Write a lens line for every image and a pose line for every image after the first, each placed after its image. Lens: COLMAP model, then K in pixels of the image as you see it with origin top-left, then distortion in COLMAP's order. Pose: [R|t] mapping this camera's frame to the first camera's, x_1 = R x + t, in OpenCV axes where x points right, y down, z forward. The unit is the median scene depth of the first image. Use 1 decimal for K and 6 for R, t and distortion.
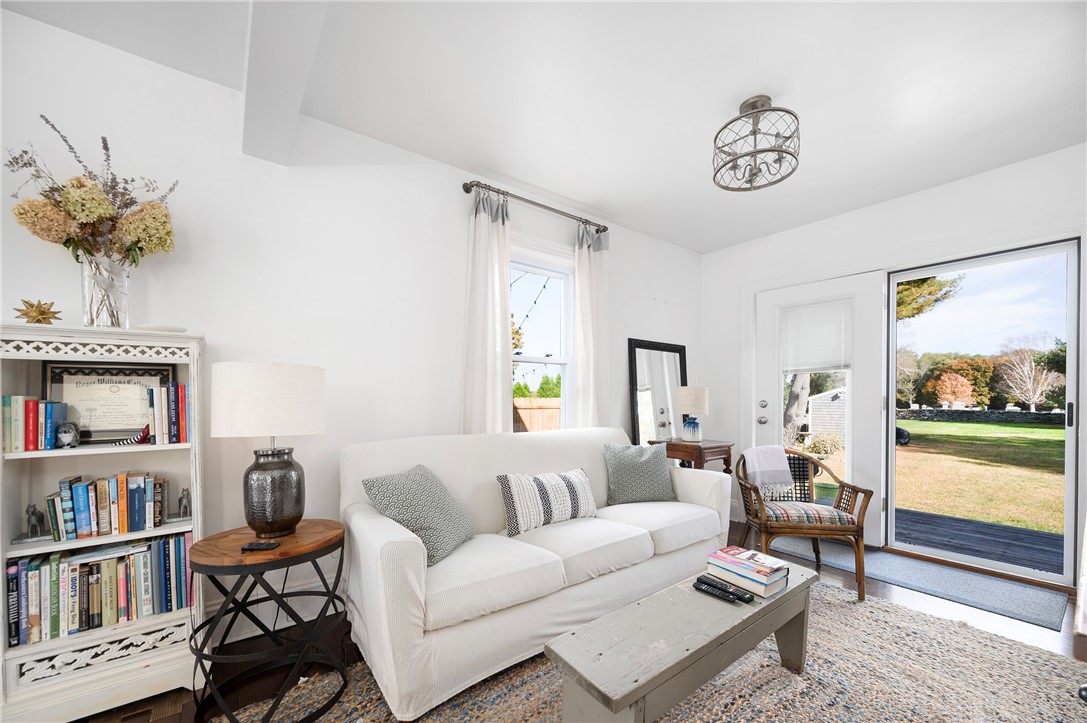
lens RADIAL K [[434.3, 0, 547.2], [0, 434.3, 403.0], [0, 0, 1]] dist [-0.006586, -0.000281]
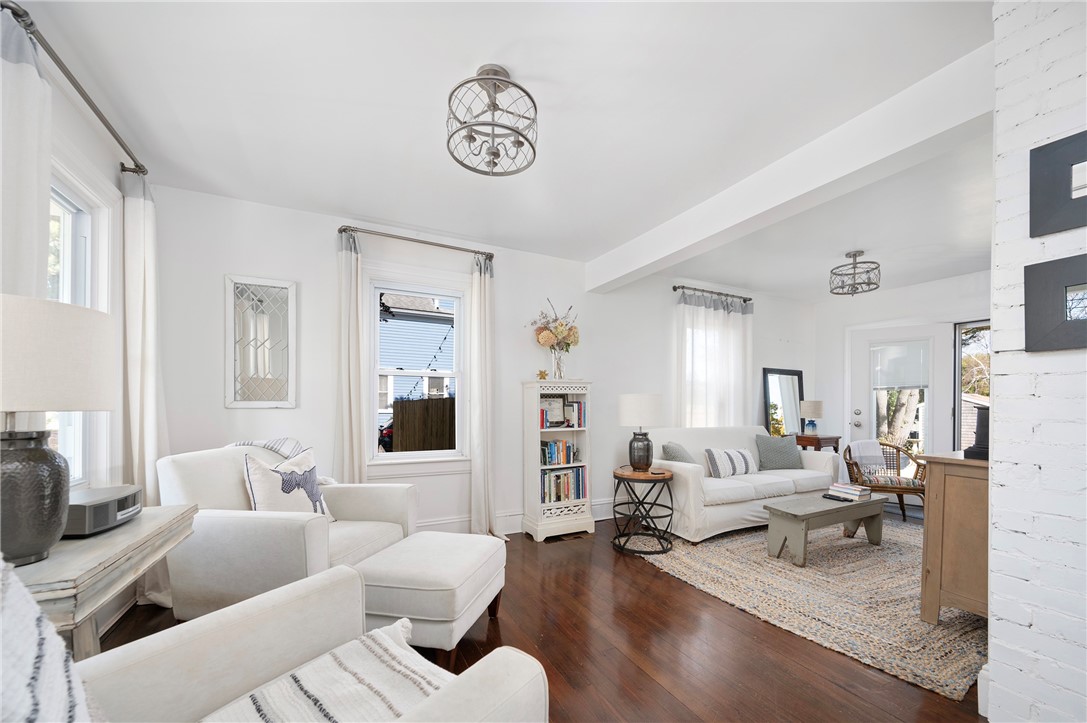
lens RADIAL K [[434.3, 0, 547.2], [0, 434.3, 403.0], [0, 0, 1]] dist [-0.006586, -0.000281]
pose [[0.984077, 0.004616, -0.177682, -0.620313], [-0.006232, 0.999944, -0.008536, -0.017755], [0.177633, 0.009507, 0.984051, -1.348433]]
